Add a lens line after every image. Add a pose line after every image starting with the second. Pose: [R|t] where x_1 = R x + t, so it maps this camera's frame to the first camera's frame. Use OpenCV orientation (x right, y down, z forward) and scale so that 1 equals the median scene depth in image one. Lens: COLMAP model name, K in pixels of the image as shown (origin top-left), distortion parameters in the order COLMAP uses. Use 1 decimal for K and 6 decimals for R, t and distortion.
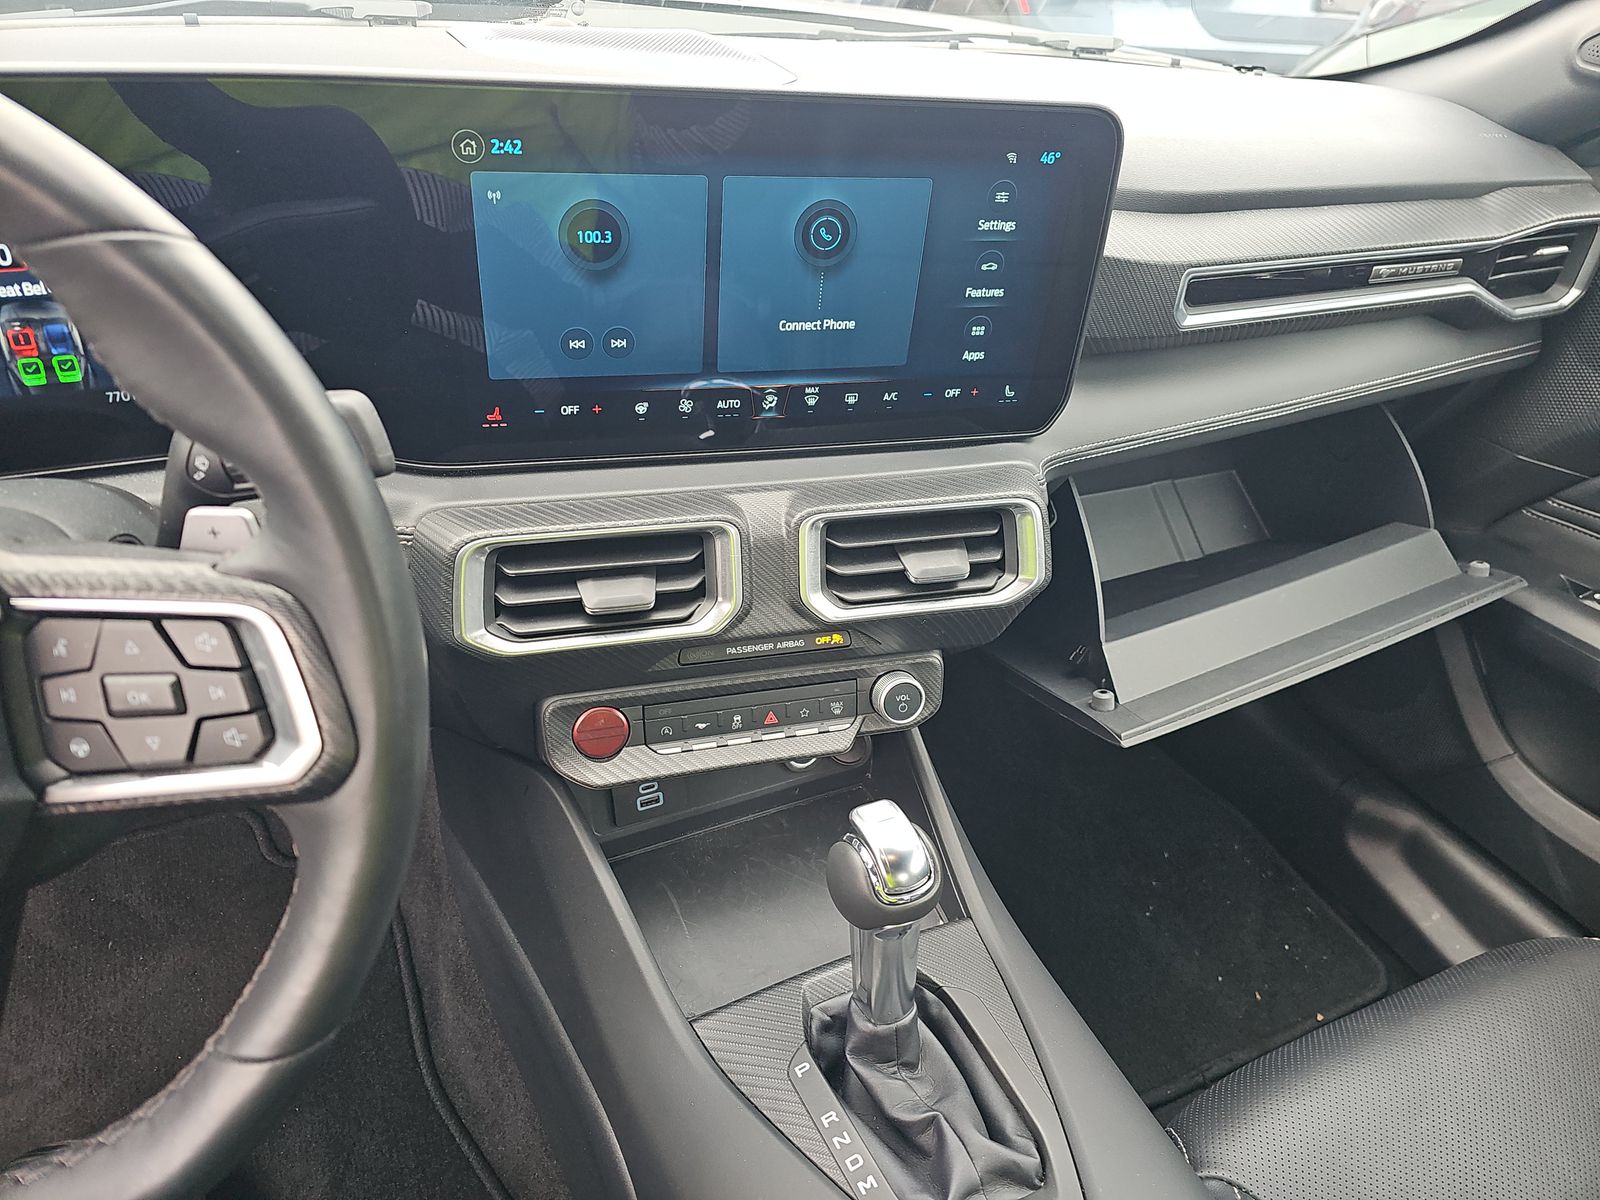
lens RADIAL K [[1036.3, 0, 800.0], [0, 1036.3, 600.0], [0, 0, 1]] dist [-0.022517, -0.002612]
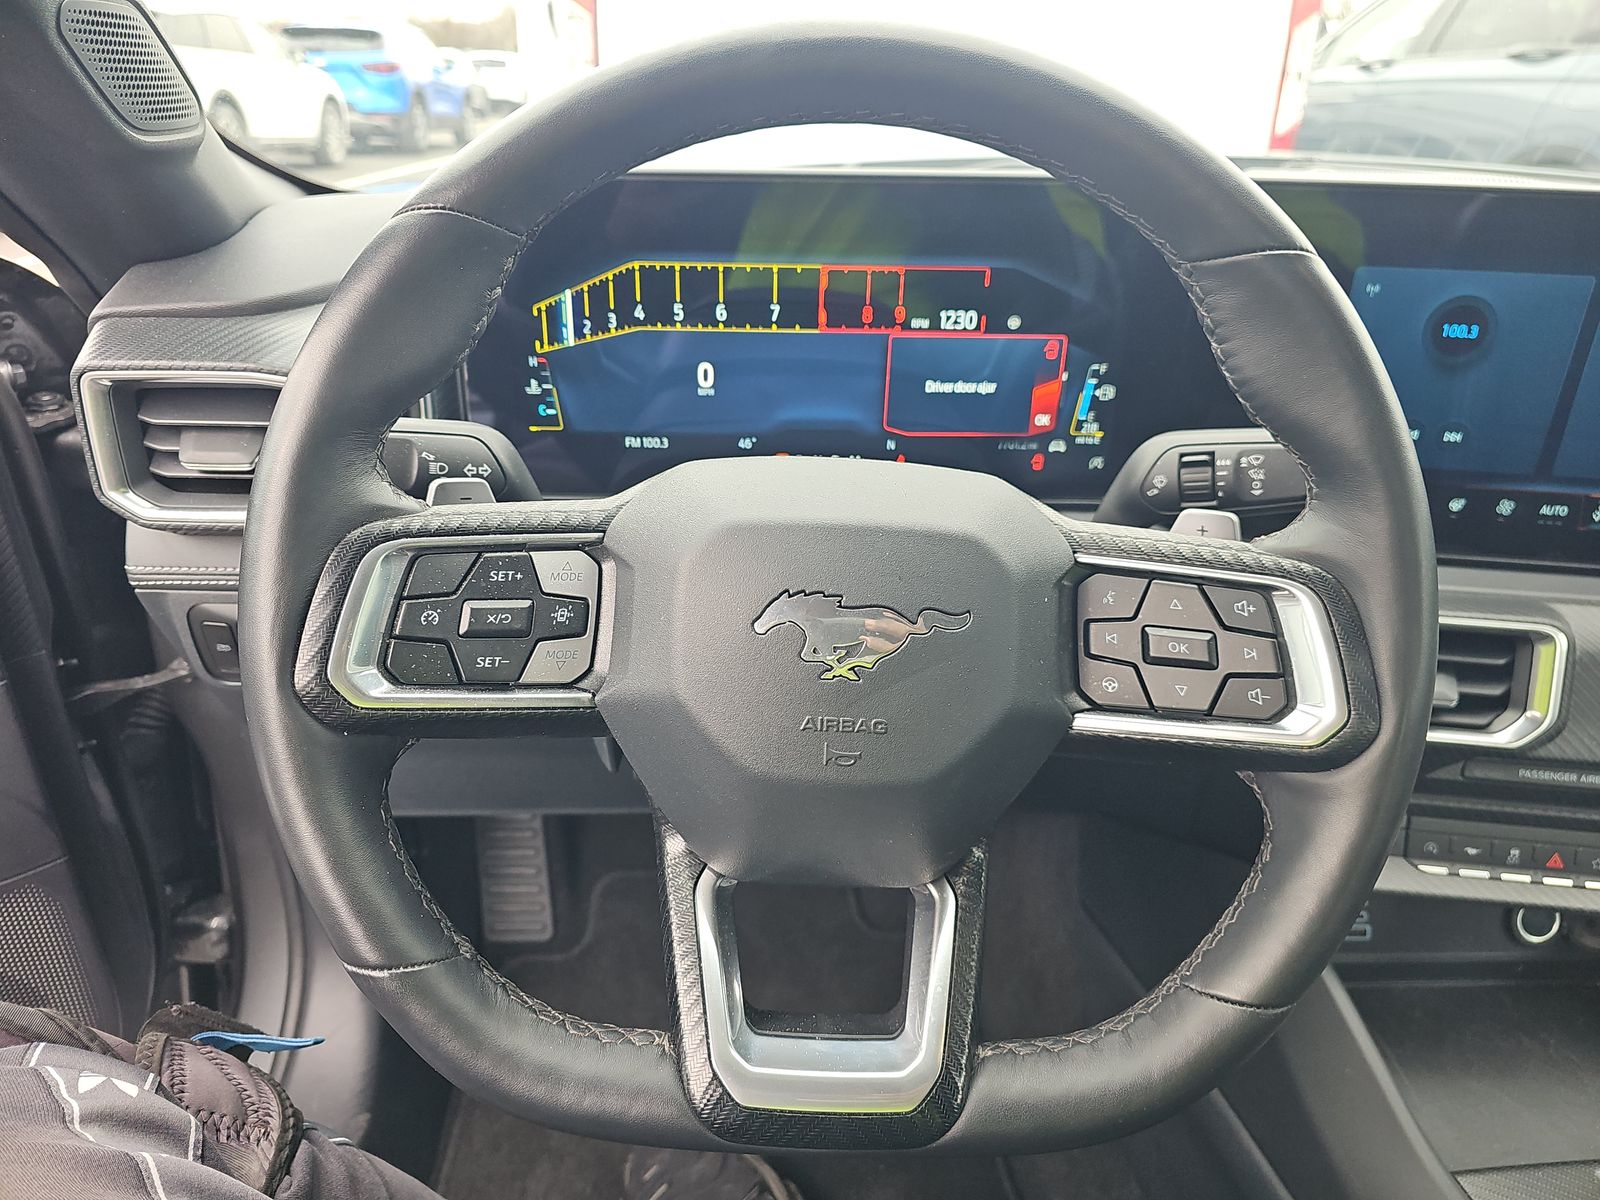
lens RADIAL K [[1036.3, 0, 800.0], [0, 1036.3, 600.0], [0, 0, 1]] dist [-0.022517, -0.002612]
pose [[0.886472, 0.112212, -0.448971, -0.476652], [-0.183477, 0.975872, -0.118364, 0.240214], [0.424857, 0.187302, 0.885672, -0.188822]]
